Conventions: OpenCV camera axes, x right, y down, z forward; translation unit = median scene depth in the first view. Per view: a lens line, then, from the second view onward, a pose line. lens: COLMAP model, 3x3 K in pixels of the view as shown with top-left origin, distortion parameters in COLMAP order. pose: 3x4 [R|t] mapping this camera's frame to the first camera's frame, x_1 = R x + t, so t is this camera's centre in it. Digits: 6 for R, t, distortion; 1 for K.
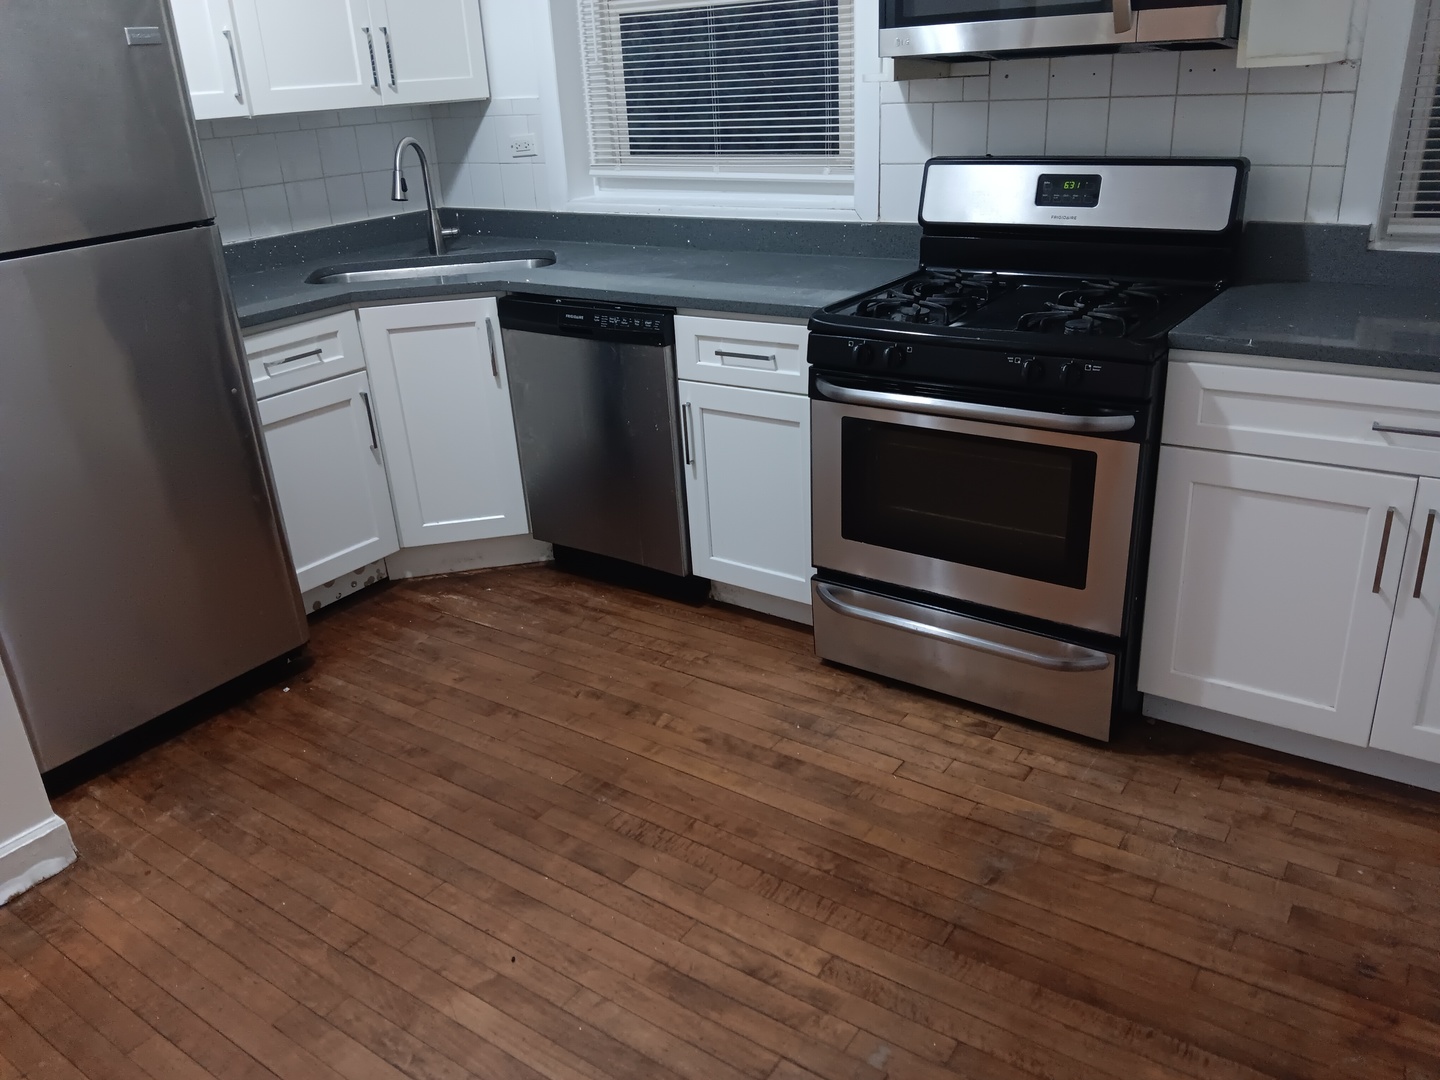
lens RADIAL K [[1125.3, 0, 720.0], [0, 1125.3, 540.0], [0, 0, 1]] dist [0.096417, -0.246961]
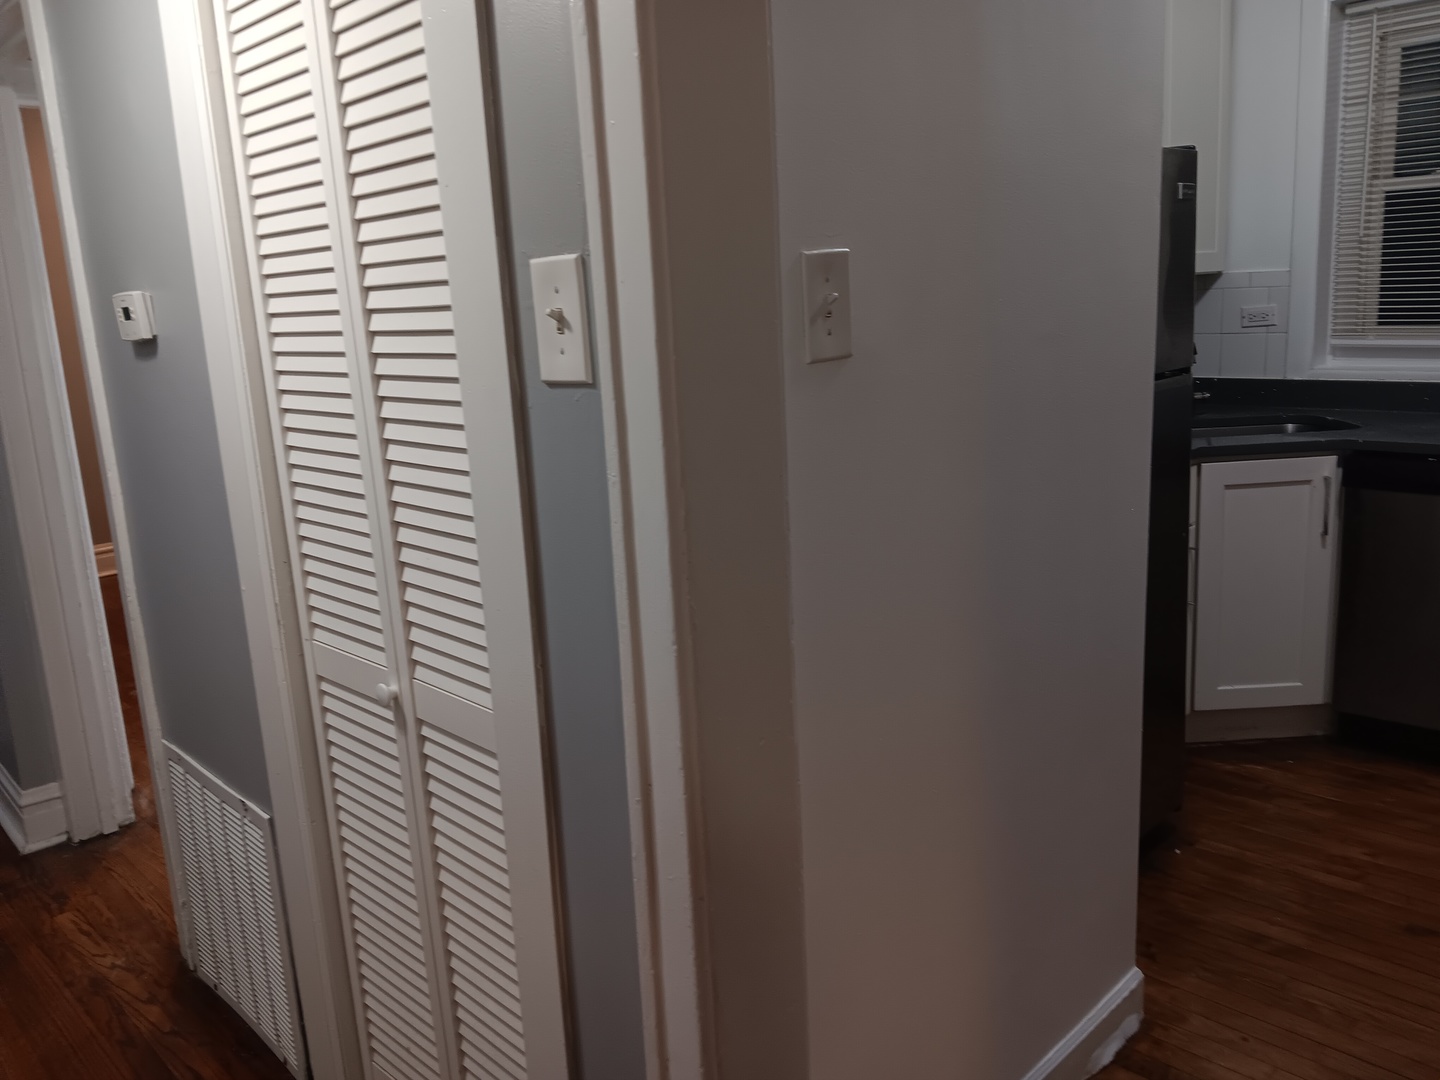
lens RADIAL K [[1137.8, 0, 719.8], [0, 1137.8, 532.5], [0, 0, 1]] dist [0.006275, -0.041004]
pose [[0.986009, 0.032183, -0.163553, -0.582248], [-0.060294, 0.983608, -0.169943, 0.051462], [0.155403, 0.177426, 0.971787, -0.025213]]
